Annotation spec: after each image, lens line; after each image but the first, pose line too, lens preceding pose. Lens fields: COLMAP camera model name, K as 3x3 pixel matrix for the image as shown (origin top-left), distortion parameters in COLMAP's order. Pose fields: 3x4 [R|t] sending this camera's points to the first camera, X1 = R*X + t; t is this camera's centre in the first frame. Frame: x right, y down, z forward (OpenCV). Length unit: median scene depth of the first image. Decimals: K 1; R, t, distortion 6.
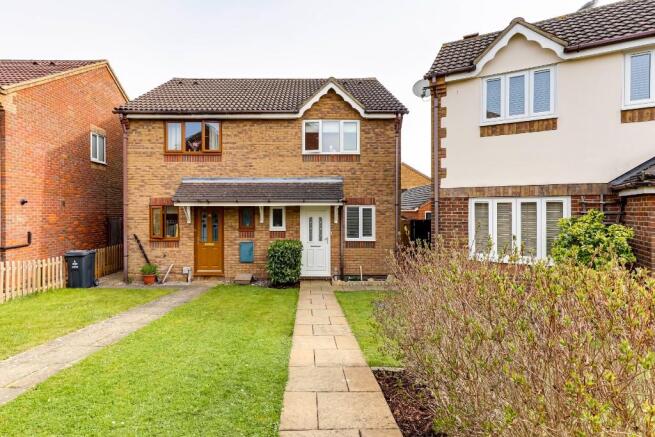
lens RADIAL K [[301.4, 0, 330.9], [0, 301.4, 211.5], [0, 0, 1]] dist [0.002885, 0.000775]
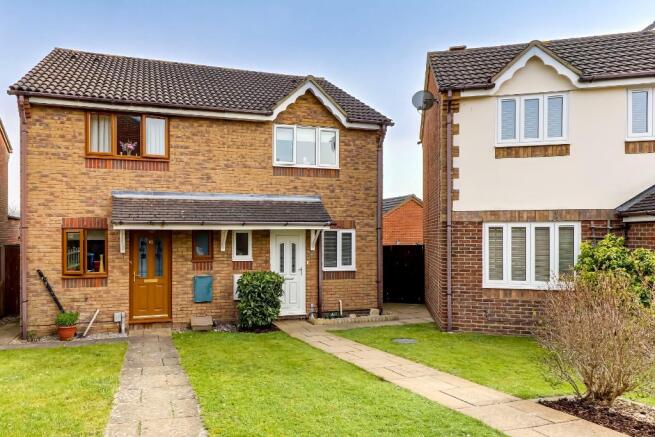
lens RADIAL K [[397.0, 0, 186.3], [0, 397.0, 233.8], [0, 0, 1]] dist [0.004008, -0.000129]
pose [[0.965875, -0.000924, 0.259008, -0.608421], [0.001792, 0.999994, -0.003113, -0.004208], [-0.259003, 0.003471, 0.965870, 0.027211]]
